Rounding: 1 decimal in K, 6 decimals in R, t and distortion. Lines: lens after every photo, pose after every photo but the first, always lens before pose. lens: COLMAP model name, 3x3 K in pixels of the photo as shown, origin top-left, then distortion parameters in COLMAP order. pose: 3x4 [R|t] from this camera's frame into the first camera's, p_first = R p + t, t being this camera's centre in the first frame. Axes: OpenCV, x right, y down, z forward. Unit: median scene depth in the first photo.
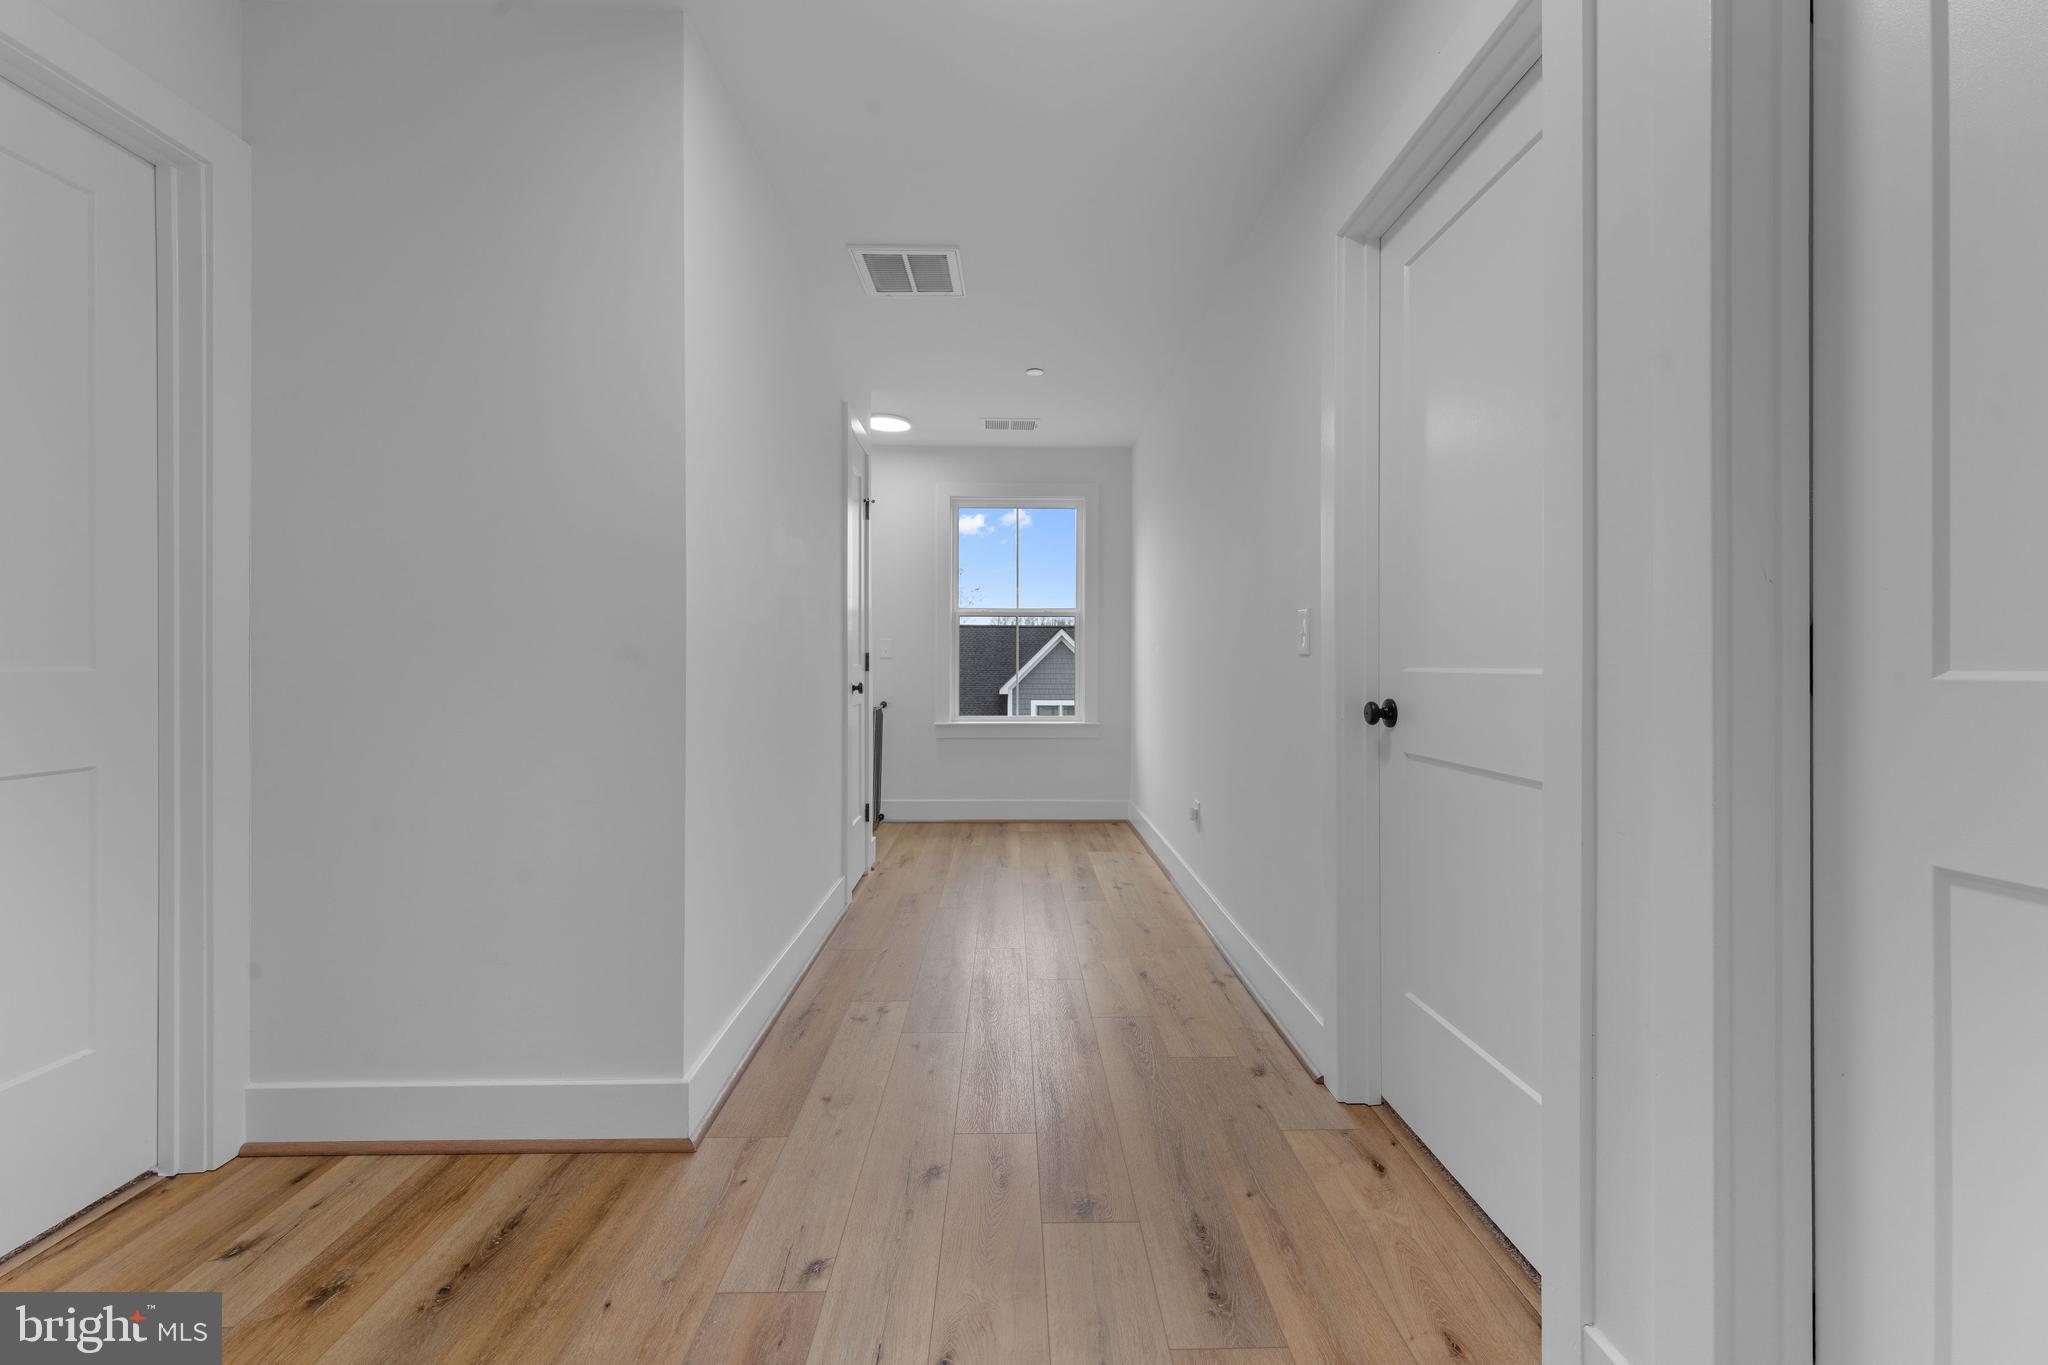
lens RADIAL K [[845.6, 0, 1023.0], [0, 845.6, 668.5], [0, 0, 1]] dist [0.004952, -0.003631]
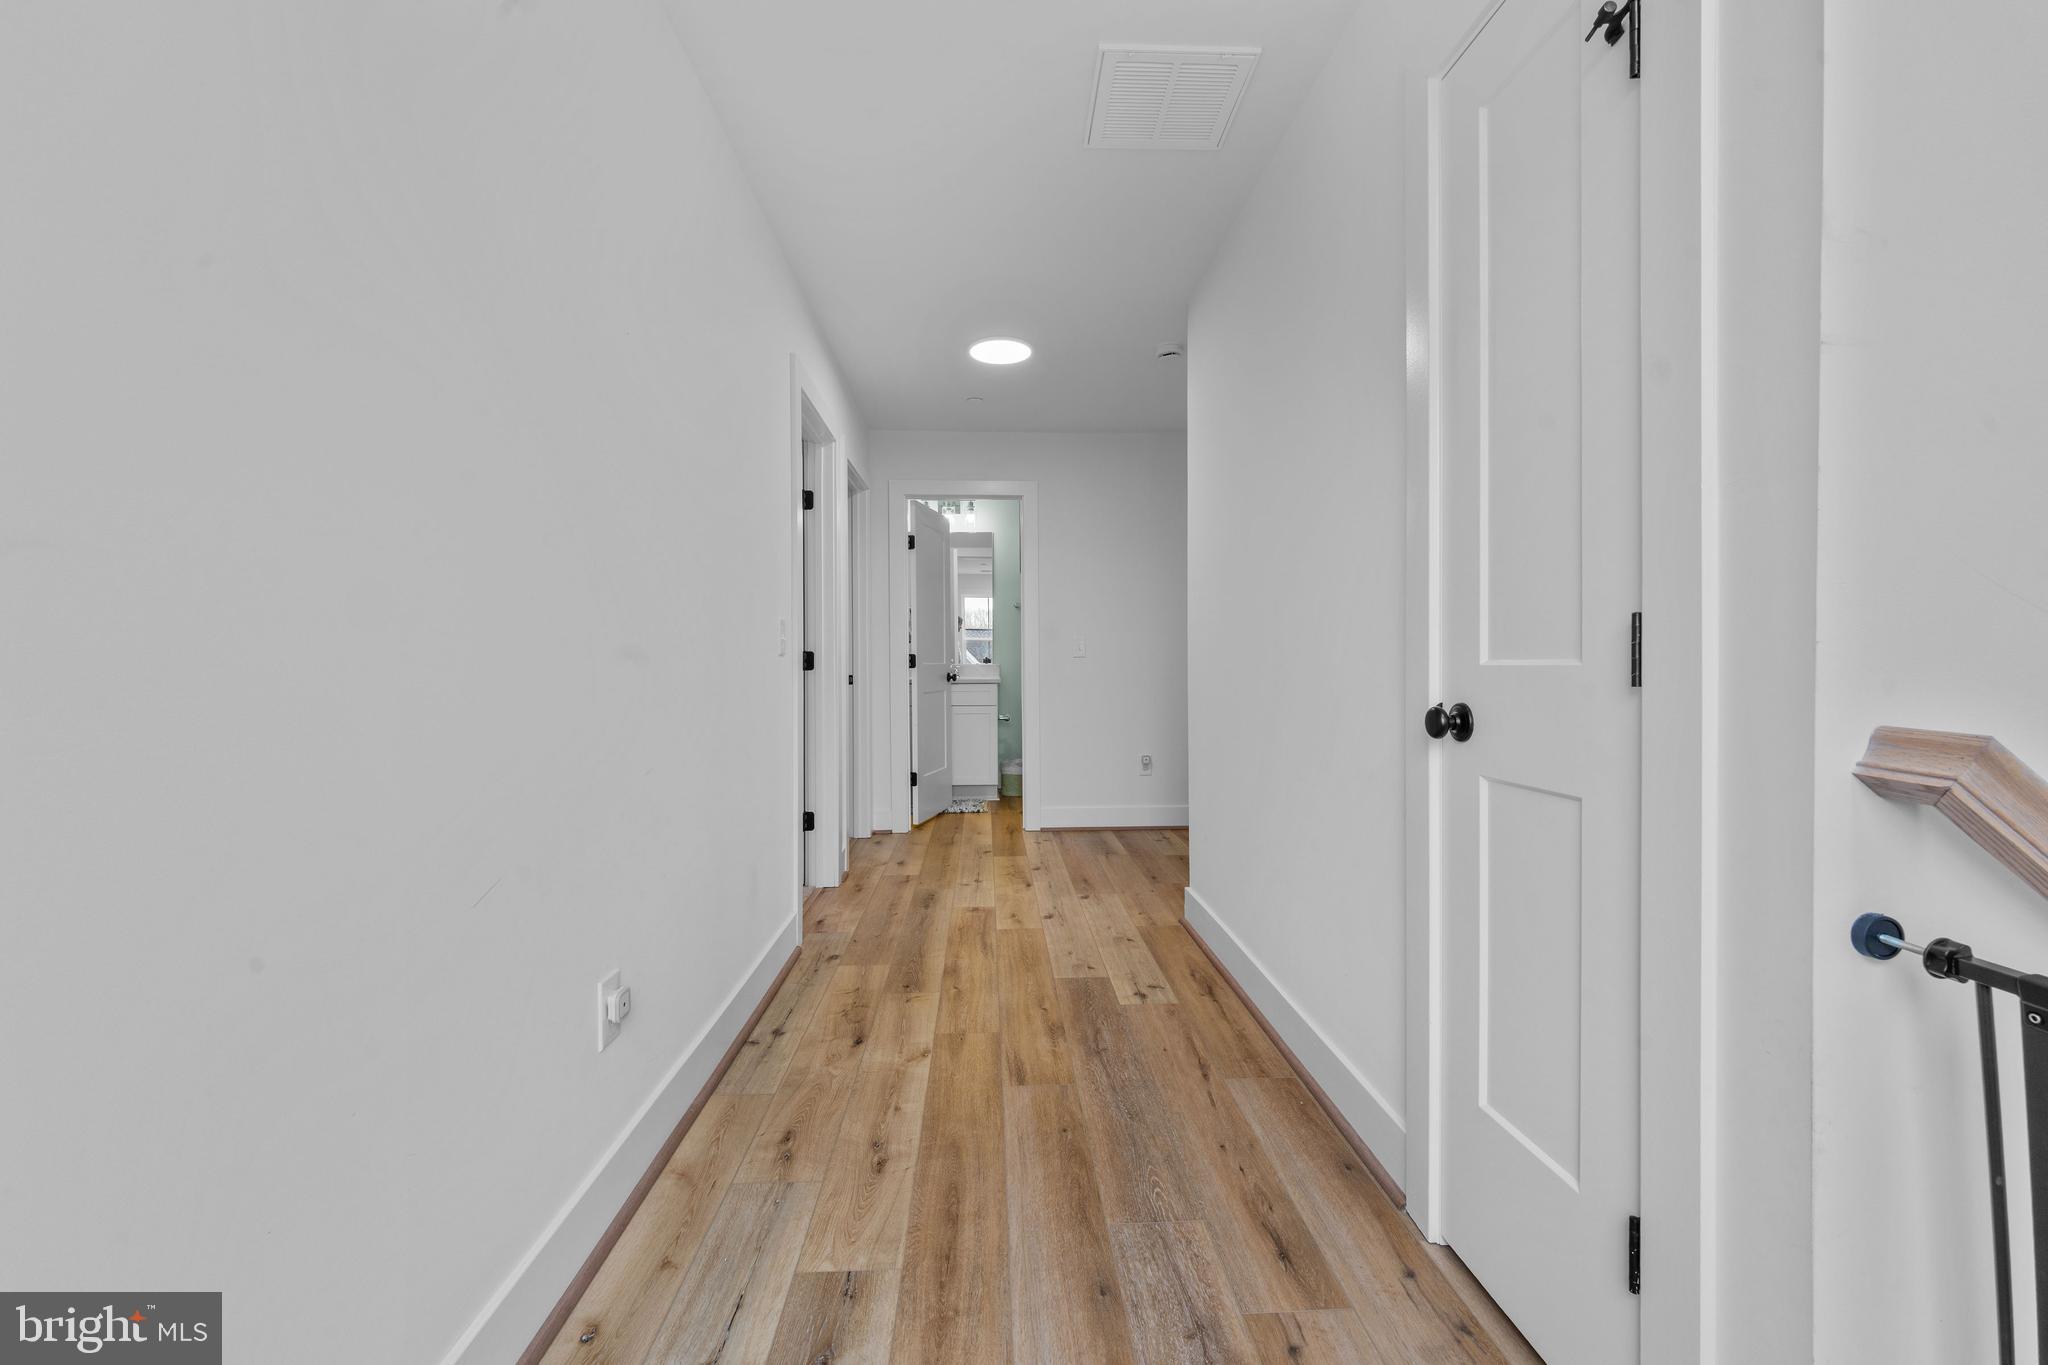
lens RADIAL K [[845.6, 0, 1023.2], [0, 845.6, 670.6], [0, 0, 1]] dist [0.004952, -0.003631]
pose [[-0.999575, 0.004800, -0.028744, 0.006133], [0.004332, 0.999857, 0.016347, -0.011249], [0.028818, 0.016216, -0.999453, 2.213272]]
